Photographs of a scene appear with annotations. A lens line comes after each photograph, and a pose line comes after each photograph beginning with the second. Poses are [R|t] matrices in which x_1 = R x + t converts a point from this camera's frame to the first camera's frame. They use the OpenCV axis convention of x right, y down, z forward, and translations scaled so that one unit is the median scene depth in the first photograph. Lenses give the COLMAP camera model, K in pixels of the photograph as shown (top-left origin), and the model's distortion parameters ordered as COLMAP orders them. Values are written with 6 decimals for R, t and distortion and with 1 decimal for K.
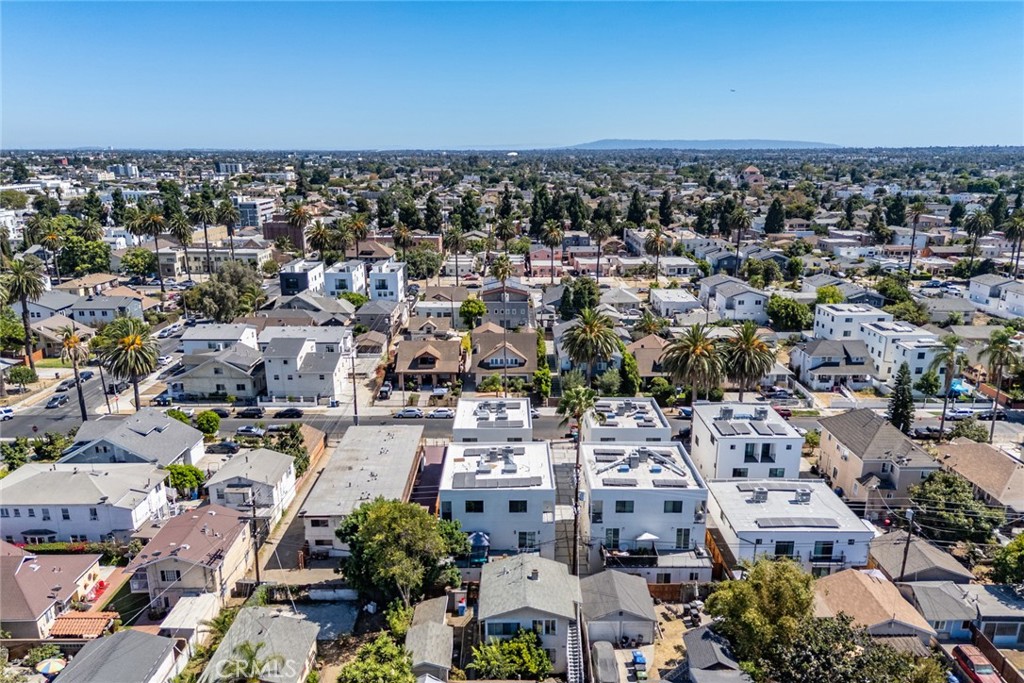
lens RADIAL K [[748.0, 0, 509.2], [0, 748.0, 368.3], [0, 0, 1]] dist [0.085521, -0.091694]
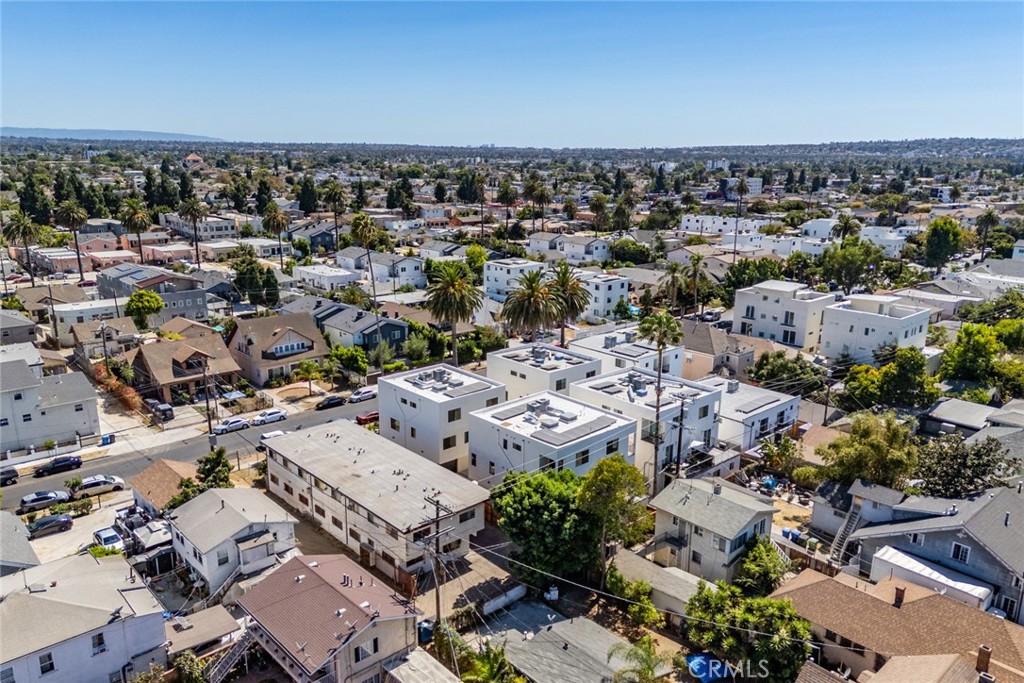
lens RADIAL K [[751.1, 0, 510.3], [0, 751.1, 346.8], [0, 0, 1]] dist [0.079162, -0.082057]
pose [[0.740170, -0.161257, 0.652797, -0.401286], [0.173358, 0.983763, 0.046453, -0.007003], [-0.649688, 0.078785, 0.756107, 0.188030]]
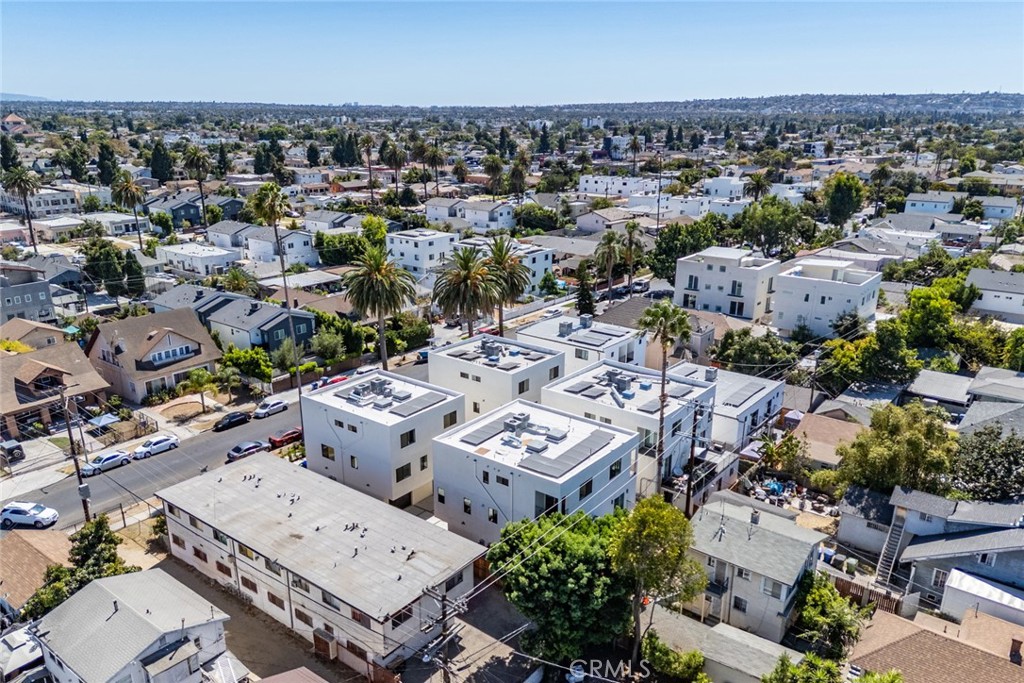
lens RADIAL K [[755.2, 0, 512.4], [0, 755.2, 377.1], [0, 0, 1]] dist [0.060338, -0.049242]
pose [[0.617343, -0.258802, 0.742906, -0.357145], [0.211998, 0.964133, 0.159703, -0.035388], [-0.757591, 0.058903, 0.650066, 0.312993]]
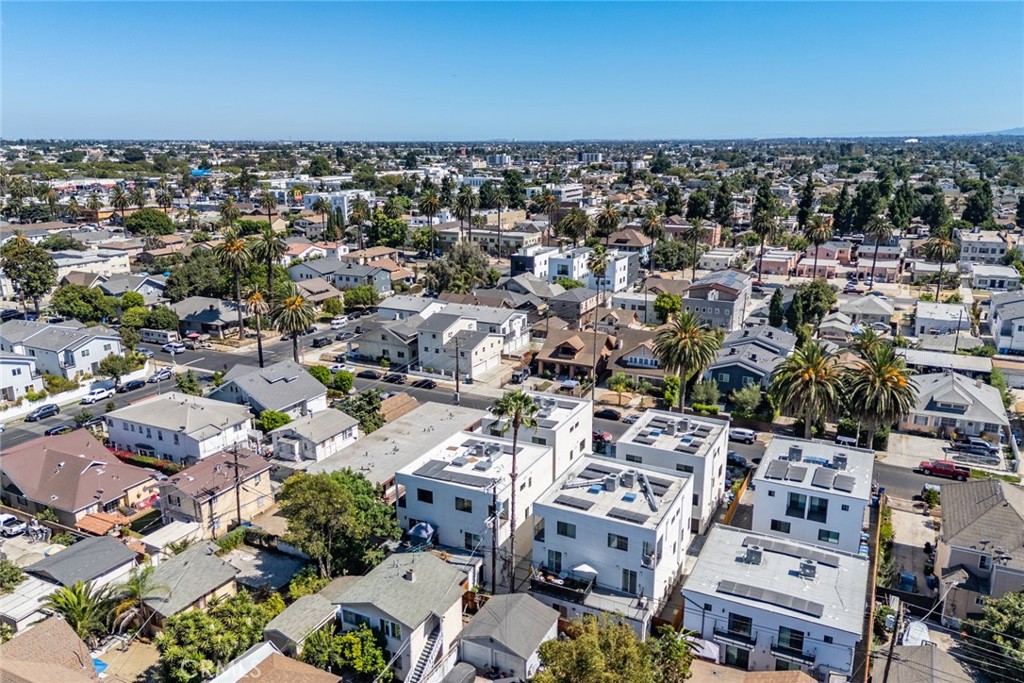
lens RADIAL K [[751.1, 0, 510.3], [0, 751.1, 346.8], [0, 0, 1]] dist [0.079162, -0.082057]
pose [[0.894048, 0.116353, -0.432596, 0.259225], [-0.122333, 0.992389, 0.014091, -0.021027], [0.430943, 0.040323, 0.901478, 0.084385]]
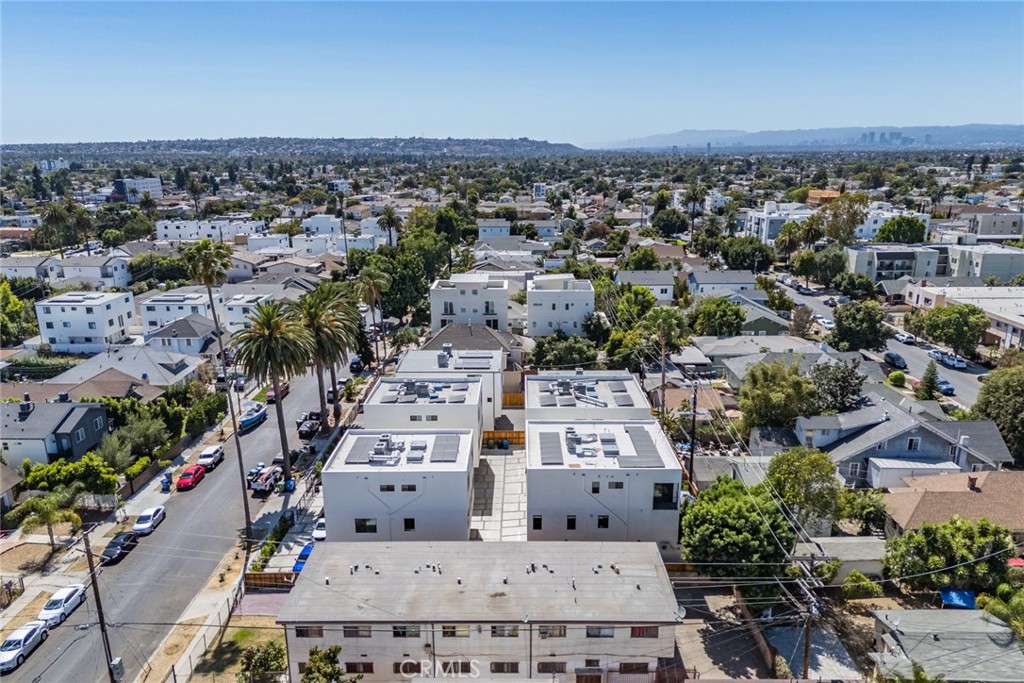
lens RADIAL K [[748.0, 0, 509.2], [0, 748.0, 368.3], [0, 0, 1]] dist [0.085521, -0.091694]
pose [[0.010491, -0.276686, 0.960903, -0.488299], [0.278358, 0.923780, 0.262958, -0.120754], [-0.960420, 0.264717, 0.086709, 0.608791]]
